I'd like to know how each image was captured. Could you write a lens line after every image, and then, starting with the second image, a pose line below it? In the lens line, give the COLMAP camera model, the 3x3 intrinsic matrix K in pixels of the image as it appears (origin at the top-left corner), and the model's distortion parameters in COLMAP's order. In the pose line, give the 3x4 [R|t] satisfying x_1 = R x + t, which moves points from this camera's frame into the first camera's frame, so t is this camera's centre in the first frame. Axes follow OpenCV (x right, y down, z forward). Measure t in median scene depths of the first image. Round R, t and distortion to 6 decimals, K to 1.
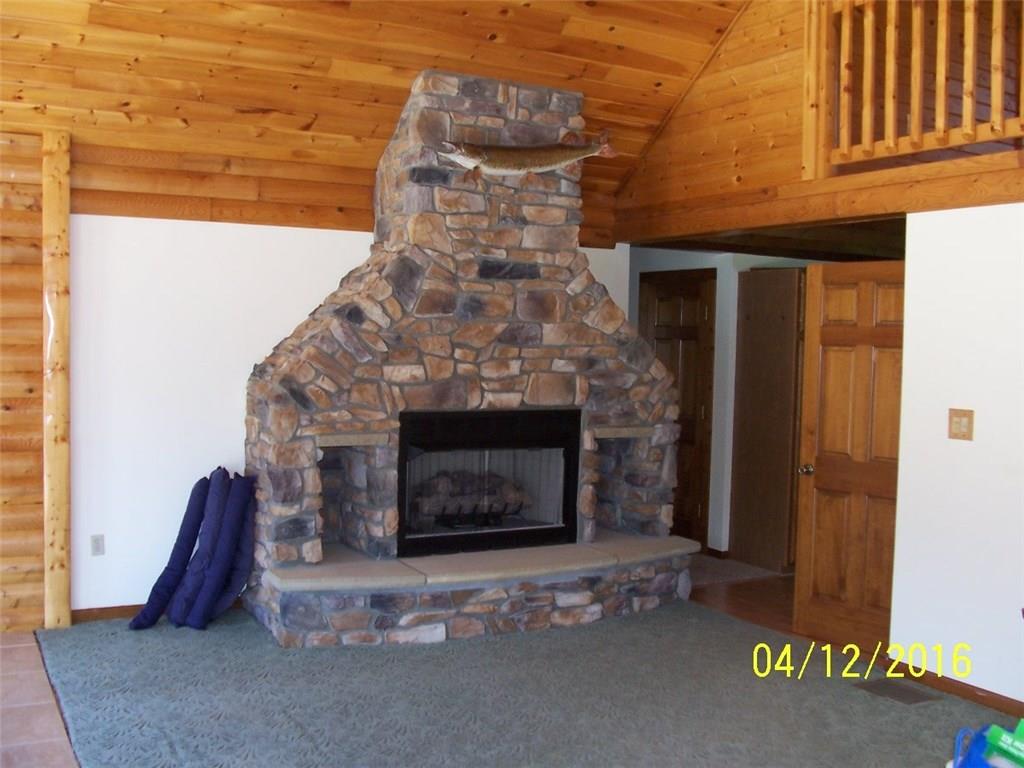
lens RADIAL K [[1073.1, 0, 512.0], [0, 1073.1, 384.0], [0, 0, 1]] dist [-0.121207, 0.020739]
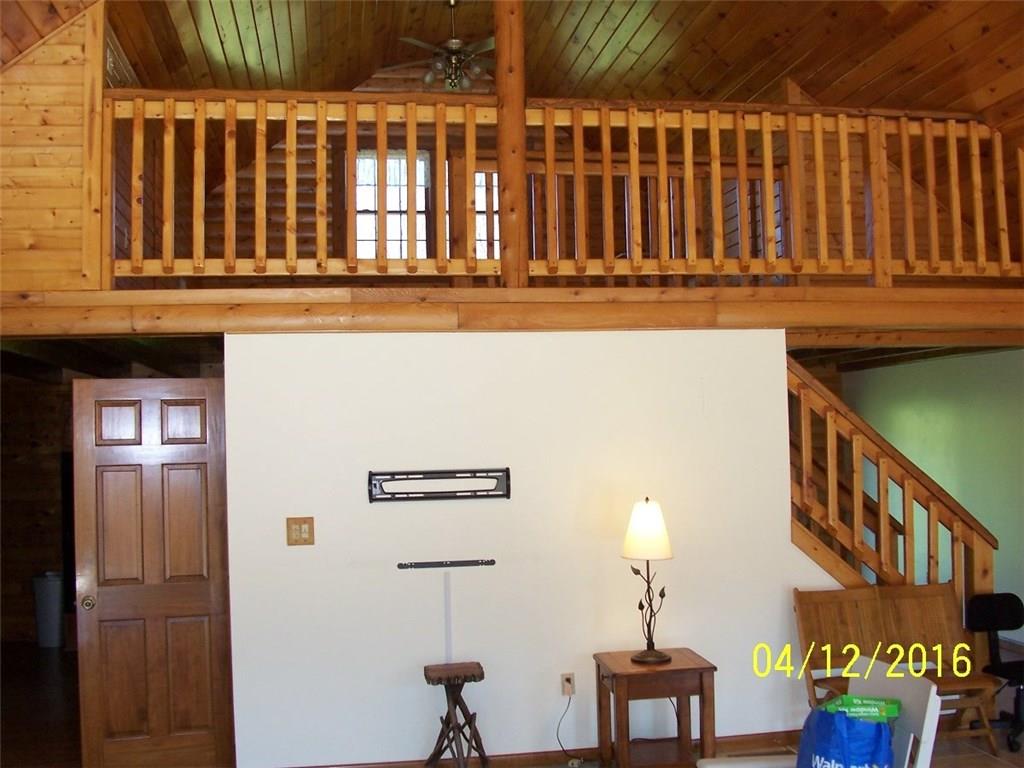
lens RADIAL K [[1073.1, 0, 512.0], [0, 1073.1, 384.0], [0, 0, 1]] dist [-0.121207, 0.020739]
pose [[0.334227, 0.007768, 0.942461, -0.482066], [0.075012, 0.996575, -0.034816, -0.052210], [-0.939503, 0.082332, 0.332499, 0.366127]]
